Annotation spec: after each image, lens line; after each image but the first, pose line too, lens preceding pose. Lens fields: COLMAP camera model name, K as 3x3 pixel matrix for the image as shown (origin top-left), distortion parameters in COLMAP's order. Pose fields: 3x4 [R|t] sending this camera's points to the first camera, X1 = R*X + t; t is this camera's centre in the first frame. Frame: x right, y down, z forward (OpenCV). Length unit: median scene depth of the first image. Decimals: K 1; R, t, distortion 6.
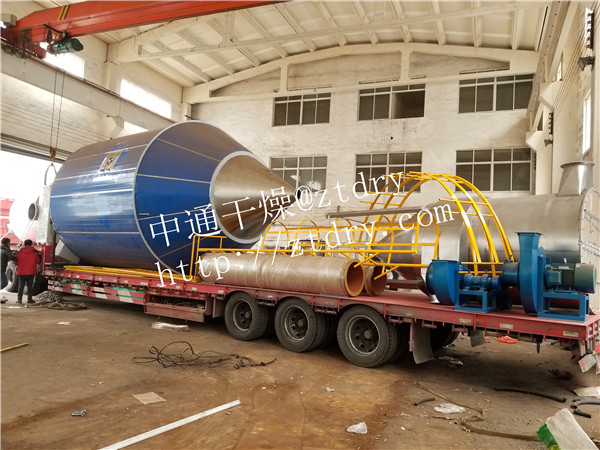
lens RADIAL K [[460.0, 0, 300.4], [0, 460.0, 234.6], [0, 0, 1]] dist [0.015816, 0.000399]
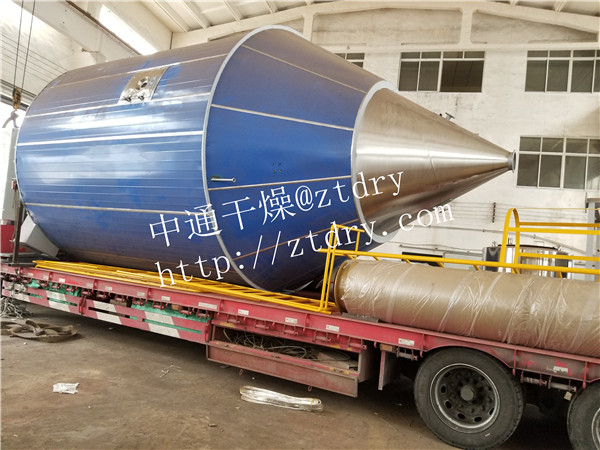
lens RADIAL K [[467.8, 0, 291.5], [0, 467.8, 231.8], [0, 0, 1]] dist [0.009432, -0.004728]
pose [[0.992035, 0.056247, 0.112703, -0.246978], [-0.057695, 0.998288, 0.009624, 0.005164], [-0.111969, -0.016050, 0.993582, 0.347958]]
